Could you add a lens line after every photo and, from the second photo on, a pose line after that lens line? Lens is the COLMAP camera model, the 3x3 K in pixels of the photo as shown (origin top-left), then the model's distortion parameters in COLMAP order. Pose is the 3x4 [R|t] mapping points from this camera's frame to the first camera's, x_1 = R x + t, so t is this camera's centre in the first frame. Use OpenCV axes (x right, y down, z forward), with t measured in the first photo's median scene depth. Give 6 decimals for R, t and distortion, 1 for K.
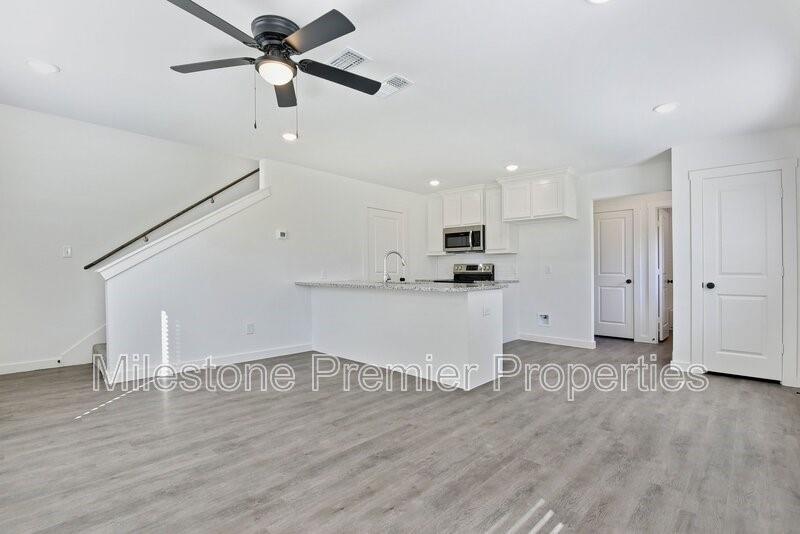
lens RADIAL K [[386.8, 0, 400.0], [0, 386.8, 267.0], [0, 0, 1]] dist [-0.000142, 0.000436]
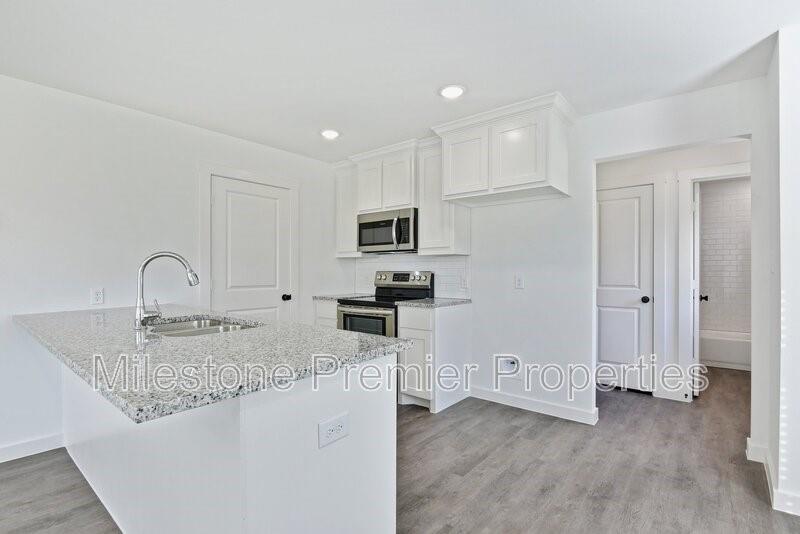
lens RADIAL K [[386.8, 0, 400.0], [0, 386.8, 267.0], [0, 0, 1]] dist [-0.000142, 0.000436]
pose [[0.998190, 0.000269, 0.060132, 0.154063], [-0.000402, 0.999997, 0.002202, -0.017195], [-0.060131, -0.002222, 0.998188, 0.392218]]
